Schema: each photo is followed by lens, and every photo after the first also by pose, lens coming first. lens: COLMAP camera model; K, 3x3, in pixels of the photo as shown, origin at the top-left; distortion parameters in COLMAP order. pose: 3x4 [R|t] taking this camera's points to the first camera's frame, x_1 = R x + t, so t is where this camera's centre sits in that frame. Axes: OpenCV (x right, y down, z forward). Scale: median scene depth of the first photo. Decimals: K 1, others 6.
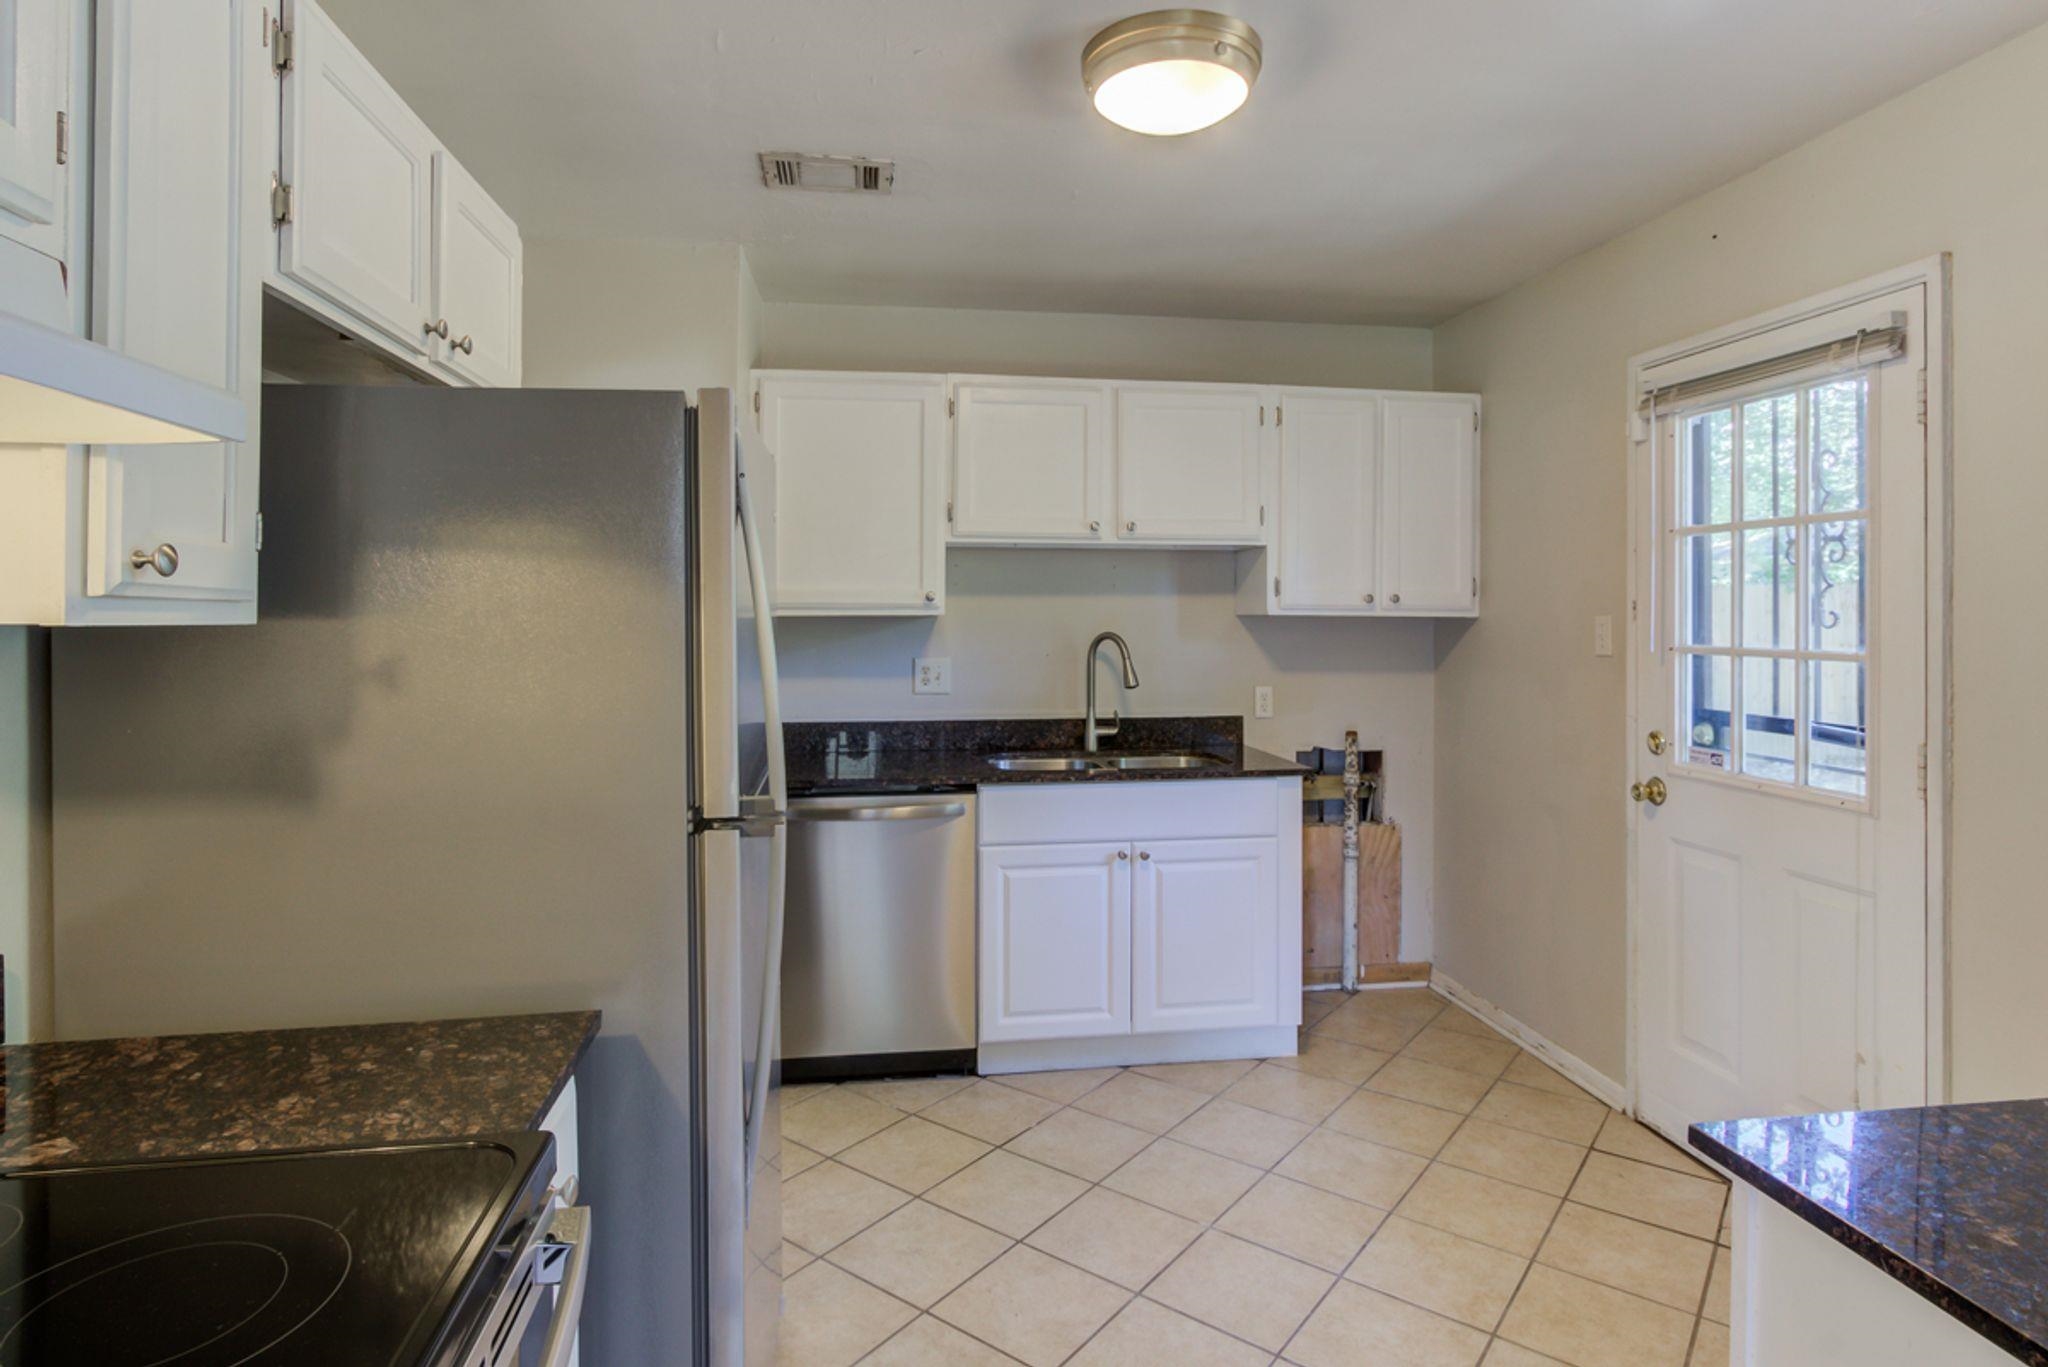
lens RADIAL K [[1127.5, 0, 1022.2], [0, 1127.5, 595.1], [0, 0, 1]] dist [0.002069, 0.001377]
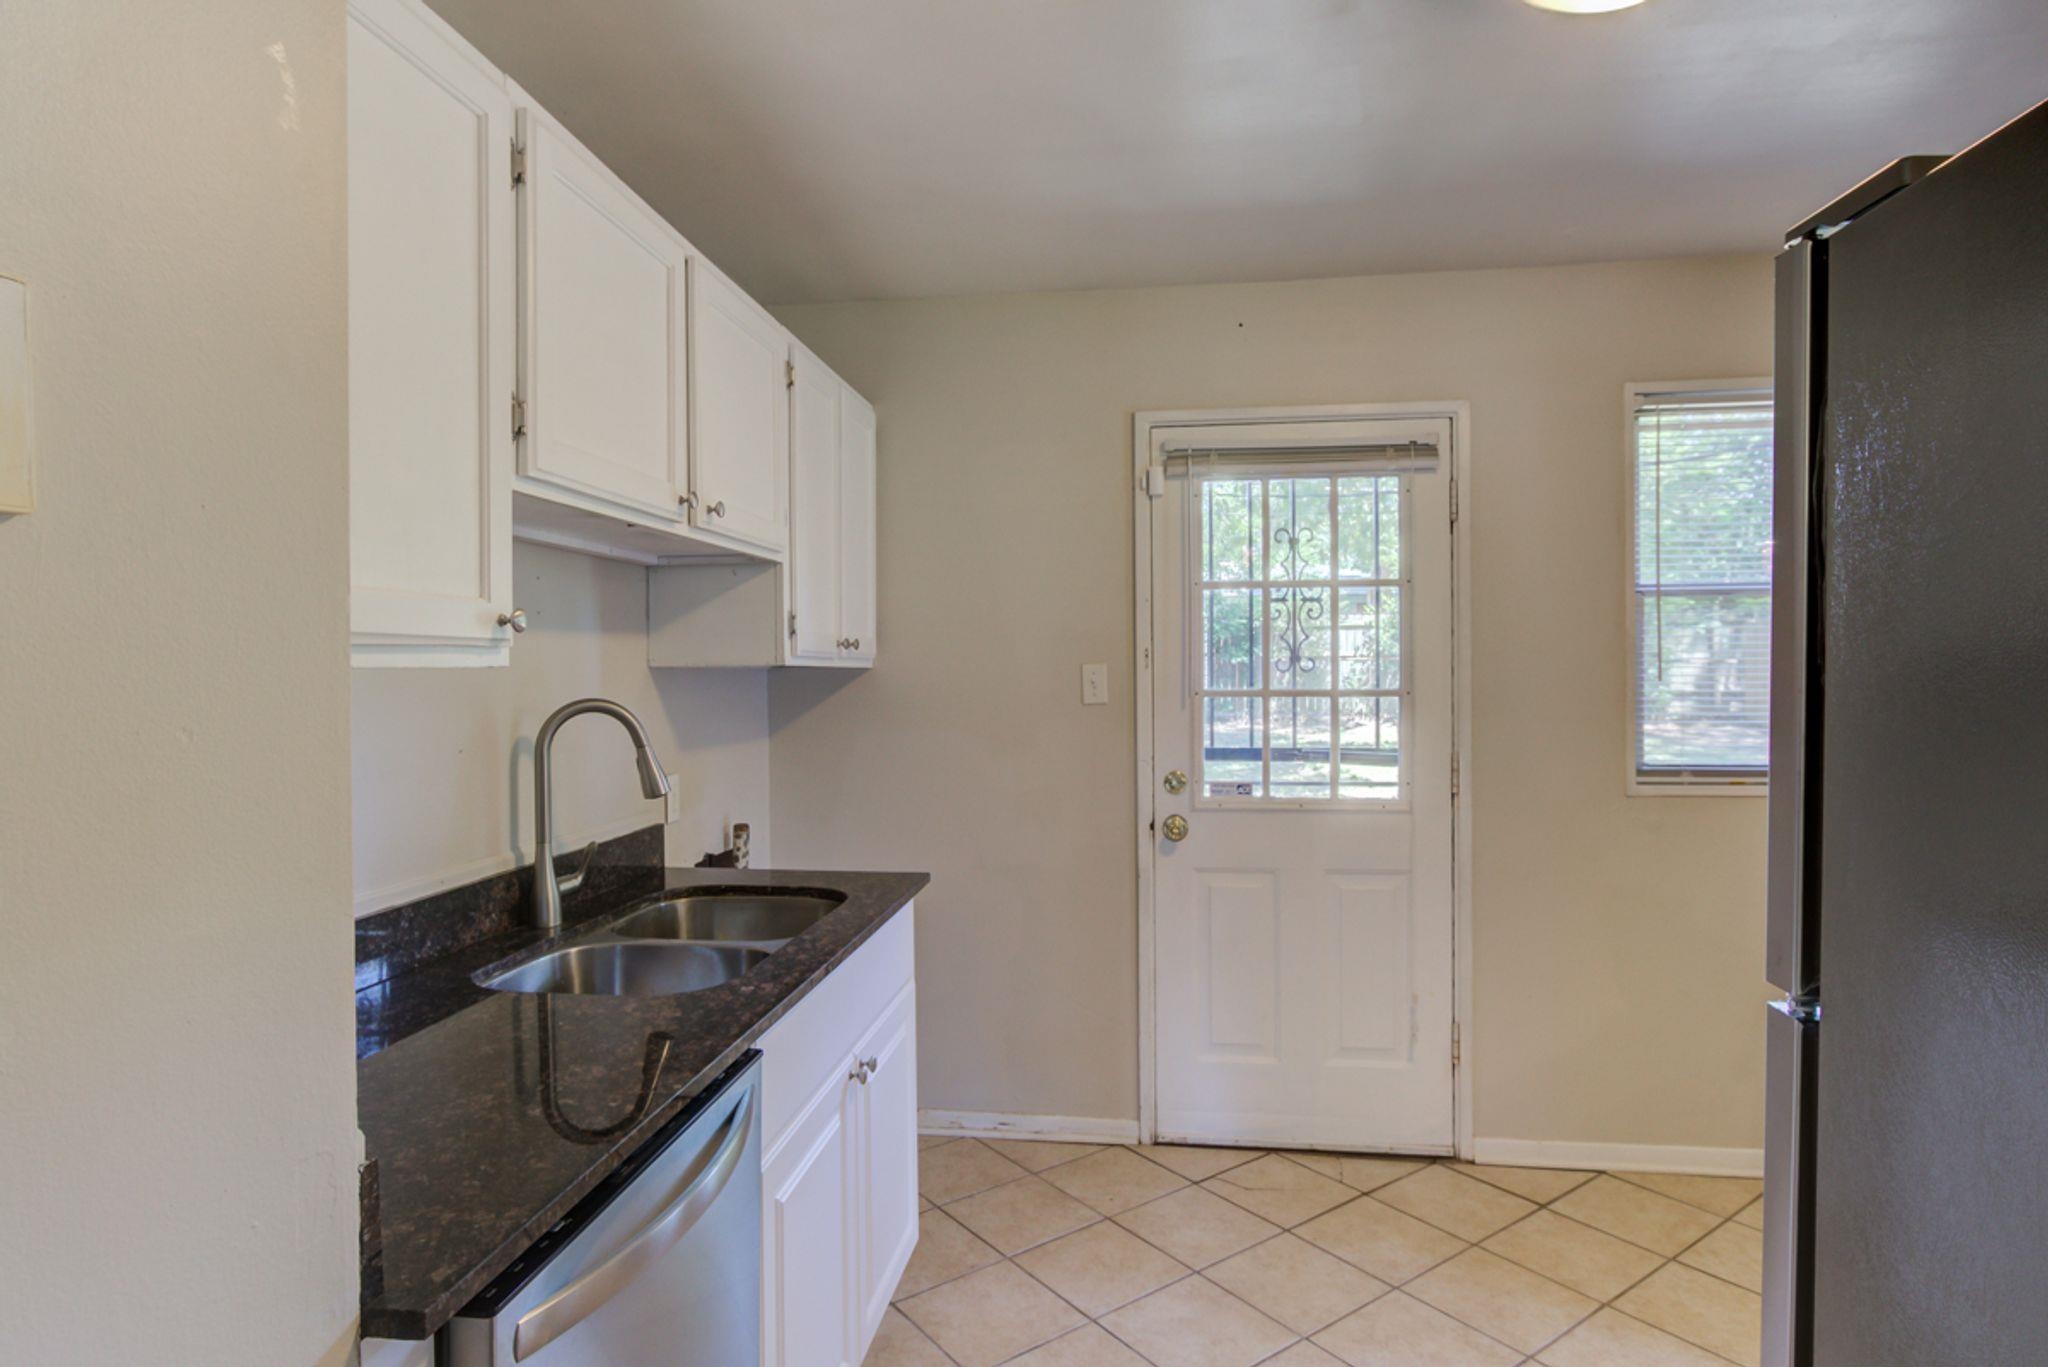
lens RADIAL K [[1128.0, 0, 1024.0], [0, 1128.0, 683.5], [0, 0, 1]] dist [0.000908, 0.001212]
pose [[0.272611, -0.016468, 0.961983, -0.513688], [-0.007067, 0.999792, 0.019118, 0.018767], [-0.962098, -0.012010, 0.272438, 0.874430]]
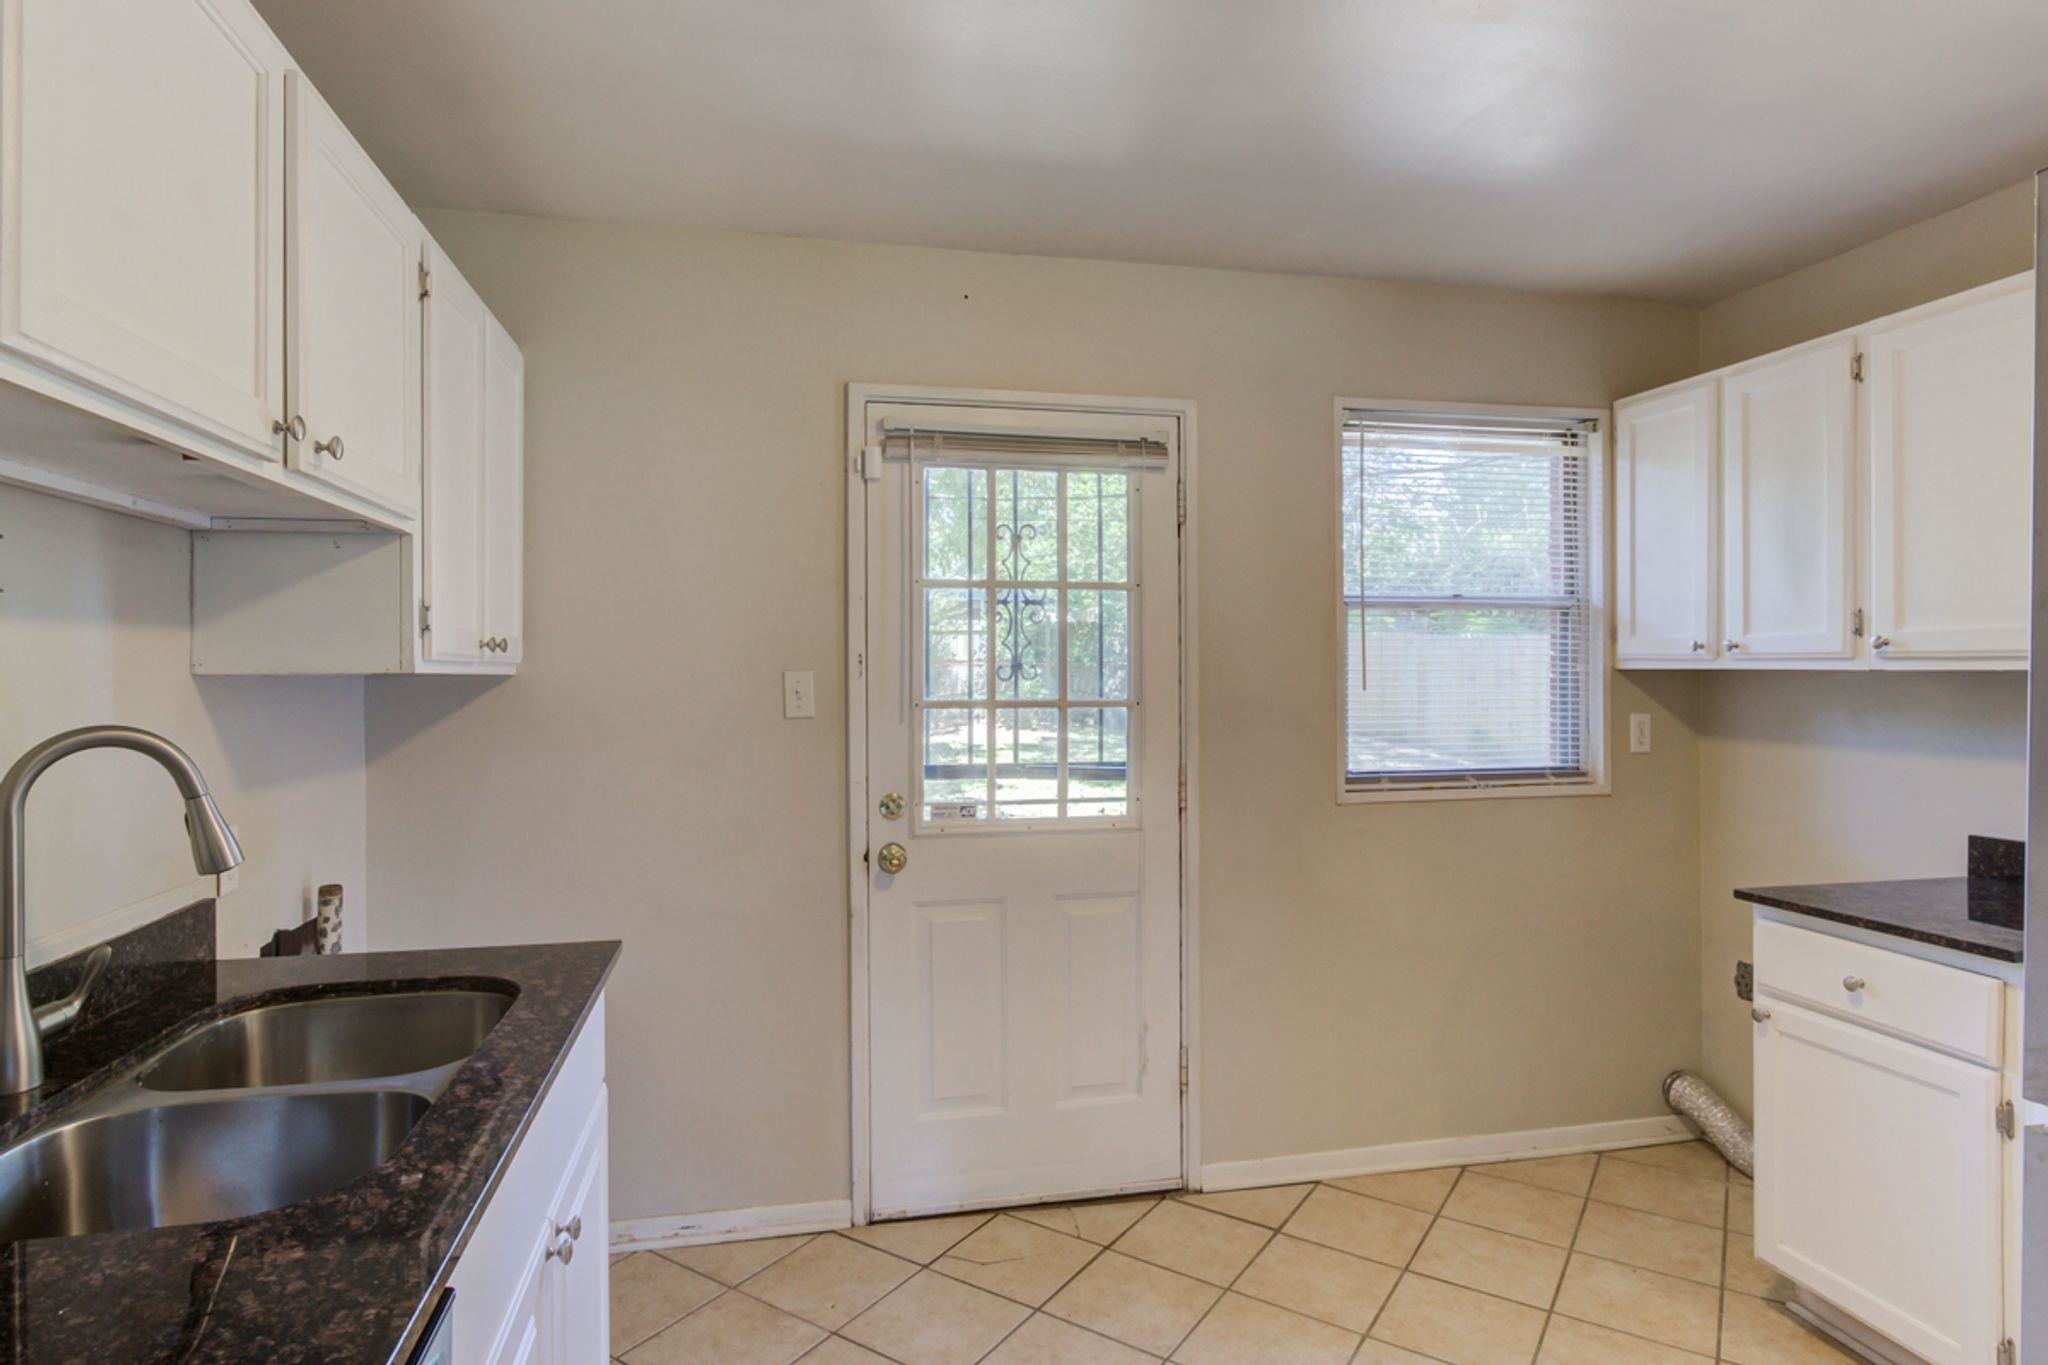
lens RADIAL K [[1123.0, 0, 1018.5], [0, 1123.0, 669.6], [0, 0, 1]] dist [-0.004204, 0.006244]
pose [[-0.069506, -0.001671, 0.997580, -0.385172], [-0.012449, 0.999922, 0.000808, 0.015967], [-0.997504, -0.012363, -0.069521, 0.992030]]
